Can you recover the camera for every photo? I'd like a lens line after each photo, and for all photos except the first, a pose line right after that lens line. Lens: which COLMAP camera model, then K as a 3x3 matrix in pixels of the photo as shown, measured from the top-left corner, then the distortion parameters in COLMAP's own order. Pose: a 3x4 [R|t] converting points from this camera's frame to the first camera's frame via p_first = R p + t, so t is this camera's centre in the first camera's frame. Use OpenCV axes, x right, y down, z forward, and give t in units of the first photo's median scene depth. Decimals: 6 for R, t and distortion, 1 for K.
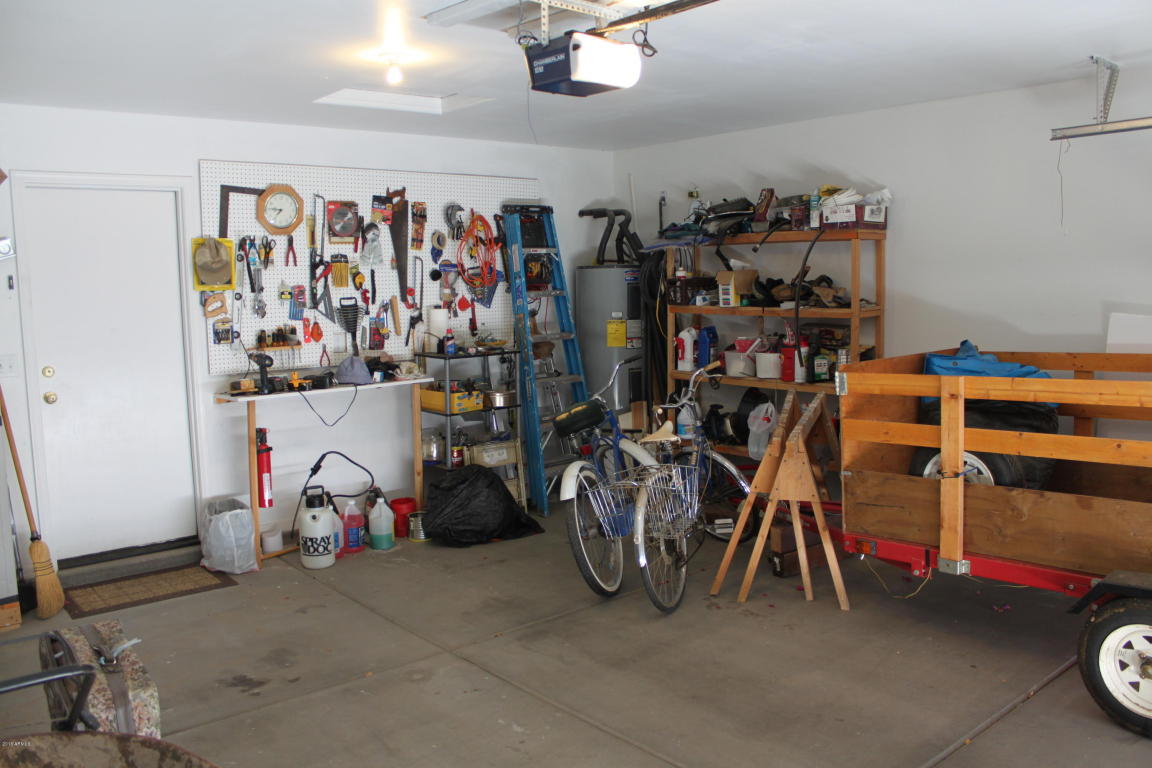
lens RADIAL K [[955.2, 0, 584.8], [0, 955.2, 383.8], [0, 0, 1]] dist [-0.160786, 0.150817]
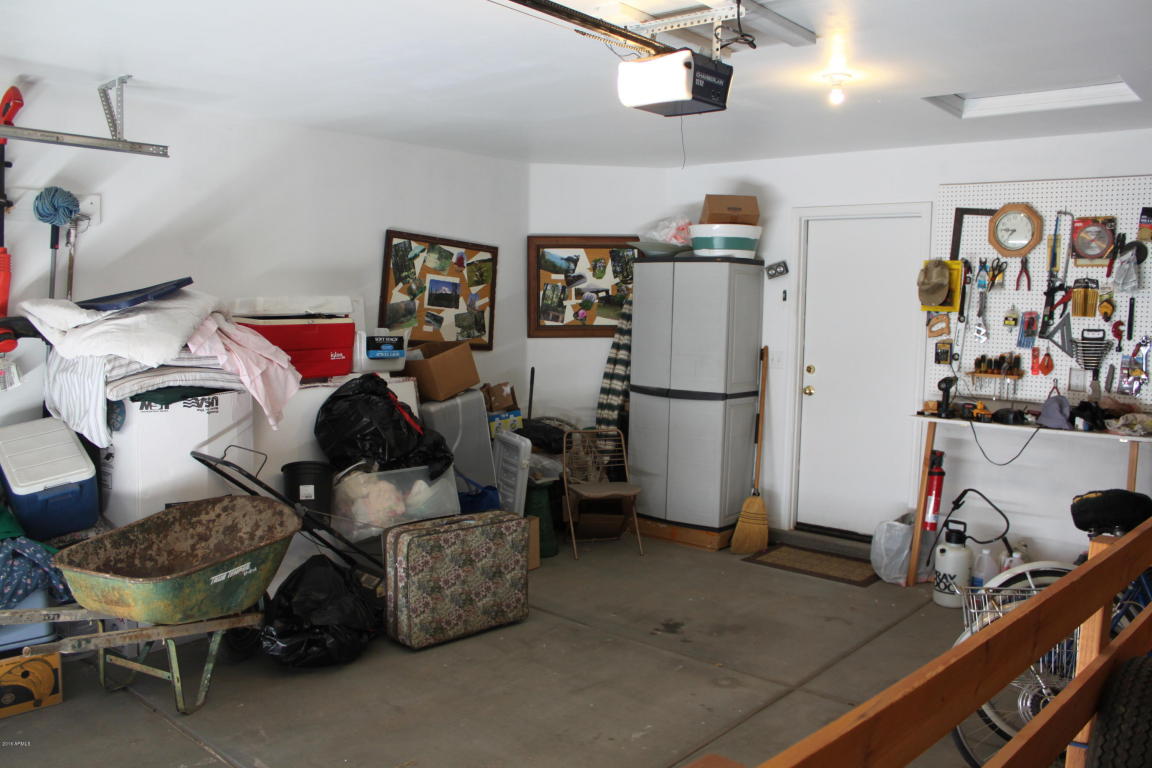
lens RADIAL K [[955.2, 0, 584.8], [0, 955.2, 383.8], [0, 0, 1]] dist [-0.160786, 0.150817]
pose [[0.141211, 0.111349, -0.983697, 0.542272], [-0.131694, 0.986936, 0.092811, -0.062608], [0.981181, 0.116441, 0.154031, 0.447913]]
